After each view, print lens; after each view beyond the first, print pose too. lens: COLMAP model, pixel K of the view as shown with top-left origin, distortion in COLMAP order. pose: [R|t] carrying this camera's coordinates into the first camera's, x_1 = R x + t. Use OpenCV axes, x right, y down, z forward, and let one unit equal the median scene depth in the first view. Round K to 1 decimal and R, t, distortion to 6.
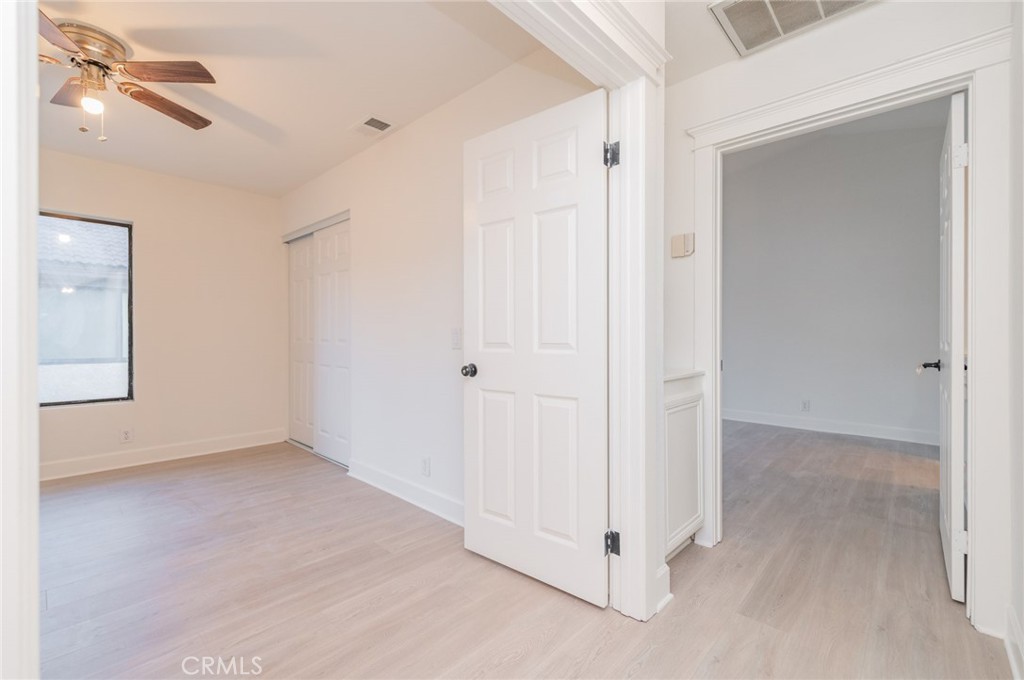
lens RADIAL K [[436.0, 0, 508.3], [0, 436.0, 335.1], [0, 0, 1]] dist [-0.000771, -0.000108]
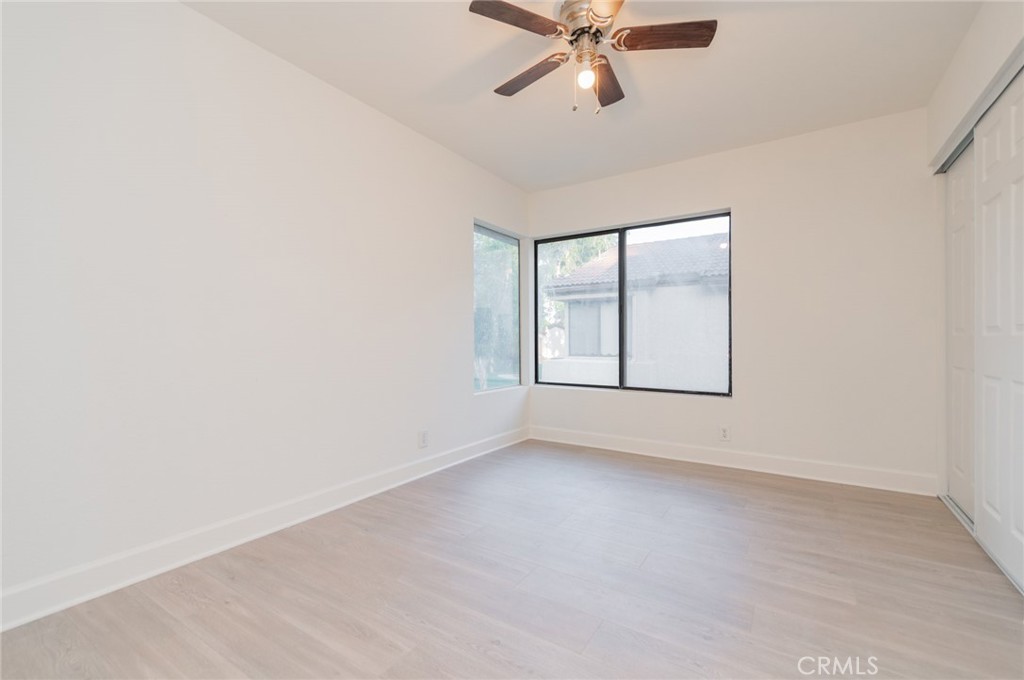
lens RADIAL K [[430.8, 0, 514.0], [0, 430.8, 342.4], [0, 0, 1]] dist [-0.000486, -0.000087]
pose [[0.177972, 0.003596, -0.984029, -0.028965], [0.005772, 0.999972, 0.004699, 0.024172], [0.984019, -0.006516, 0.177947, 0.377399]]
